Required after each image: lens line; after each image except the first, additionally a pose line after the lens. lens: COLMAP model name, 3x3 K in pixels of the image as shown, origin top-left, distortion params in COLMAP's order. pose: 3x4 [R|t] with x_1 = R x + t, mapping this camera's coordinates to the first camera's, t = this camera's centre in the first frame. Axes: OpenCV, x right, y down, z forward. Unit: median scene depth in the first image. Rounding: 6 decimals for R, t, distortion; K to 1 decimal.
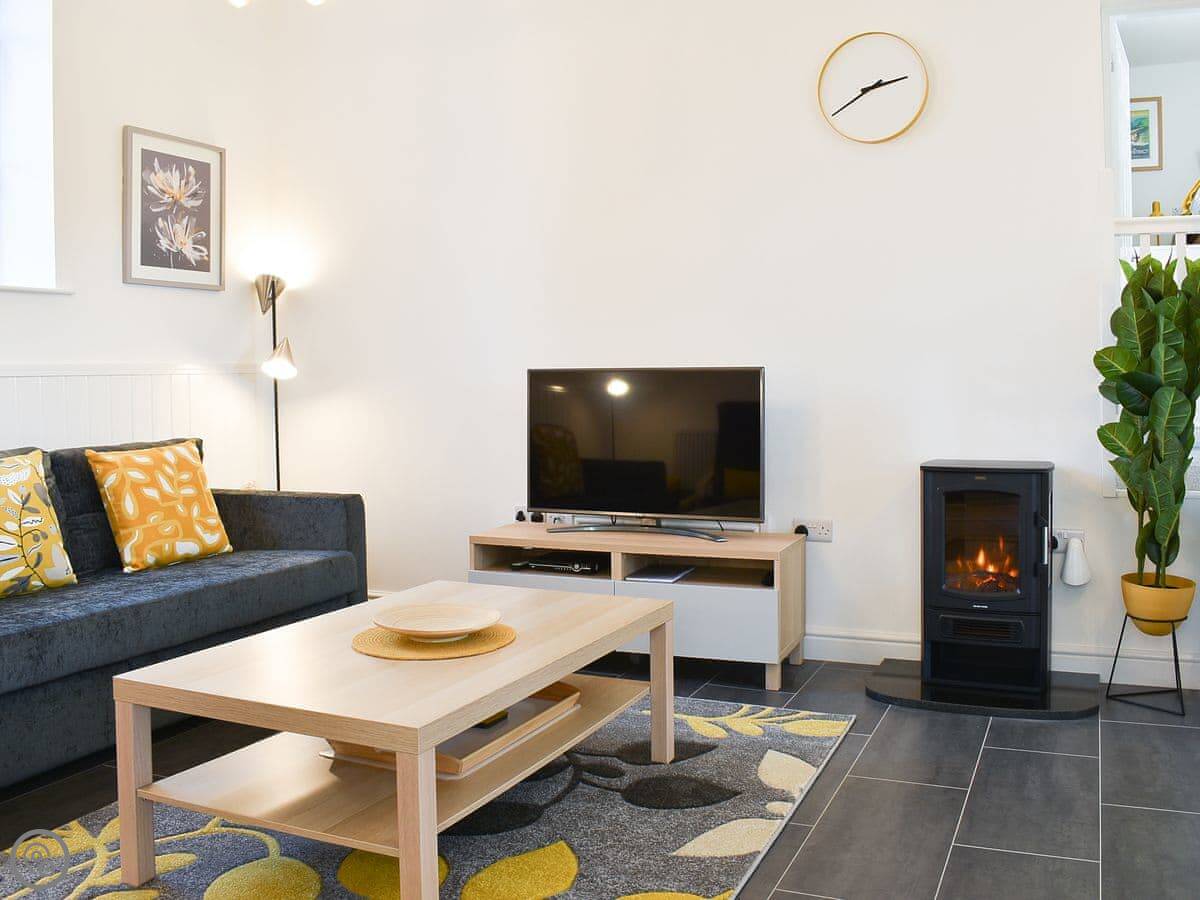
lens RADIAL K [[1070.6, 0, 600.2], [0, 1070.6, 408.7], [0, 0, 1]] dist [-0.078261, -0.006087]
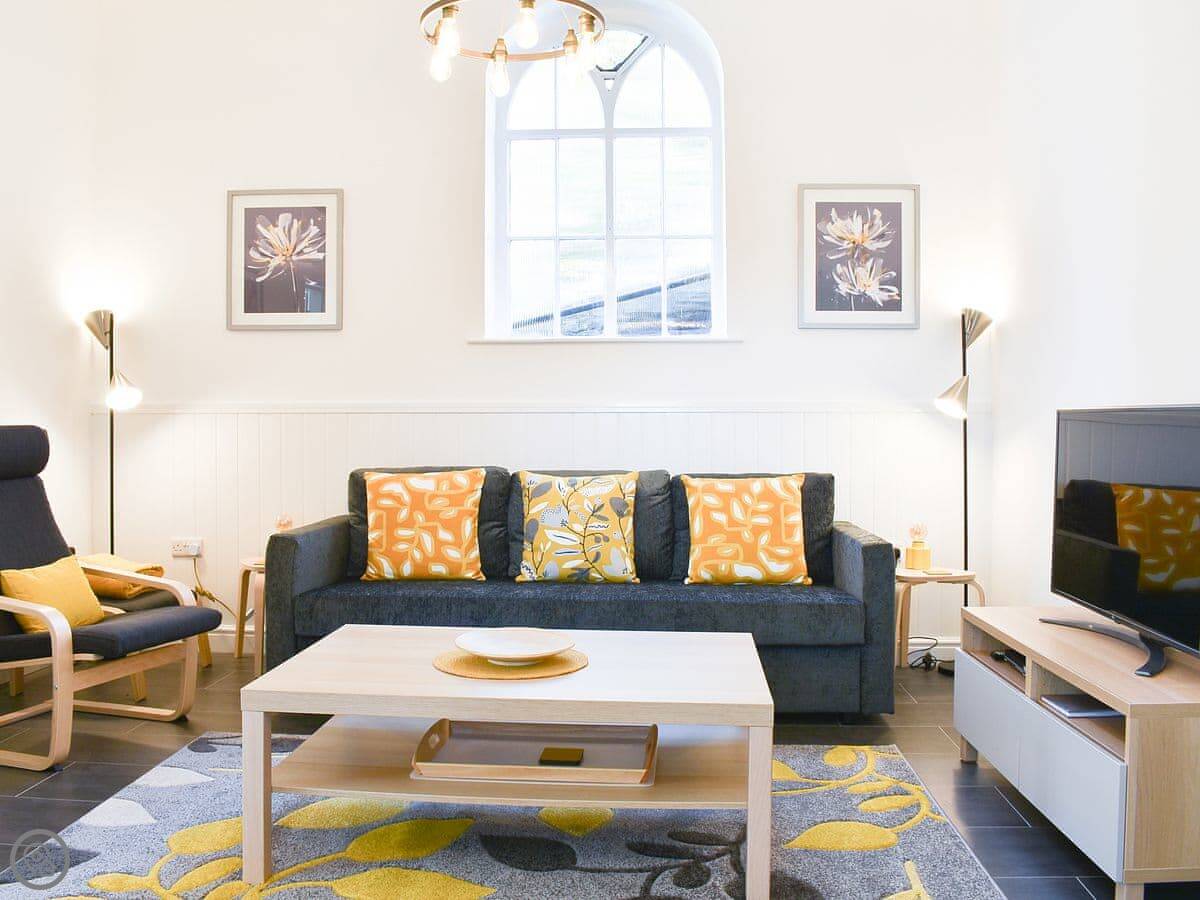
lens RADIAL K [[1052.5, 0, 600.0], [0, 1052.5, 450.0], [0, 0, 1]] dist [-0.086969, 0.002304]
pose [[0.371400, 0.038751, -0.927664, 0.478788], [-0.039303, 0.998889, 0.025991, -0.013126], [0.927641, 0.026807, 0.372510, 0.398731]]
